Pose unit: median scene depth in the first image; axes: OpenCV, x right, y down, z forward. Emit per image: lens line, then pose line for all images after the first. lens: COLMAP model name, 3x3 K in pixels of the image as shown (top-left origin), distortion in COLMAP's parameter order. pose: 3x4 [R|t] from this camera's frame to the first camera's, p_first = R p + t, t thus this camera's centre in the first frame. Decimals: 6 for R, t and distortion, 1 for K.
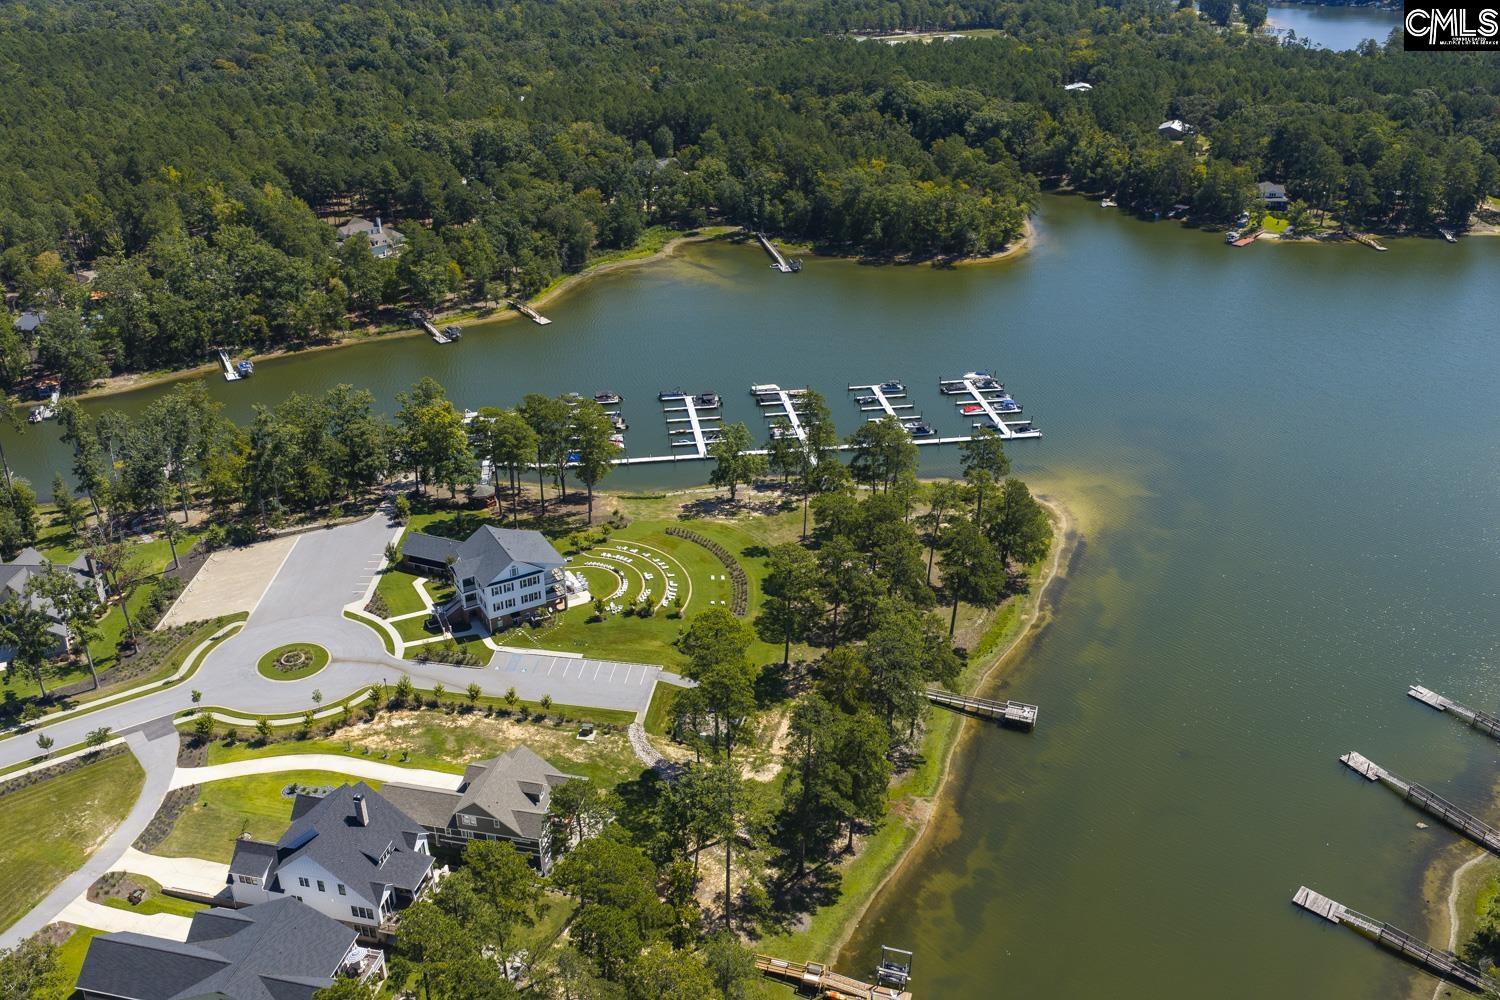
lens RADIAL K [[1250.7, 0, 747.3], [0, 1250.7, 503.1], [0, 0, 1]] dist [0.012903, -0.023030]
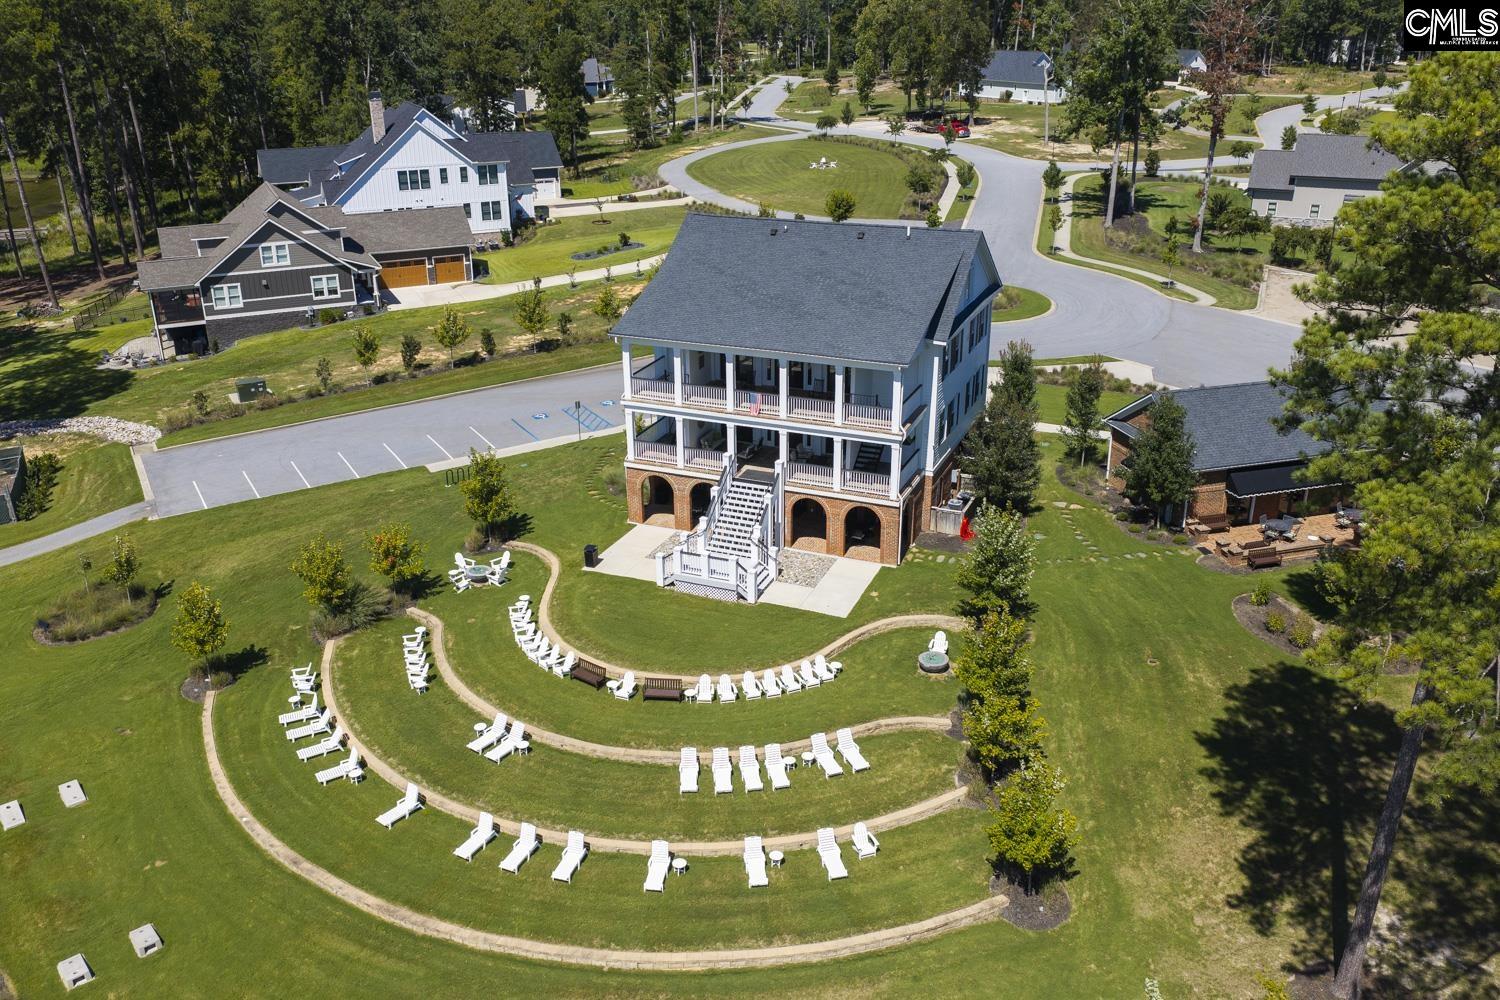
lens RADIAL K [[1250.7, 0, 739.9], [0, 1250.7, 497.9], [0, 0, 1]] dist [0.012903, -0.023030]
pose [[-0.797543, 0.235762, -0.555284, -0.009357], [-0.267349, 0.687011, 0.675677, -0.074134], [0.540786, 0.687337, -0.484891, 0.789164]]
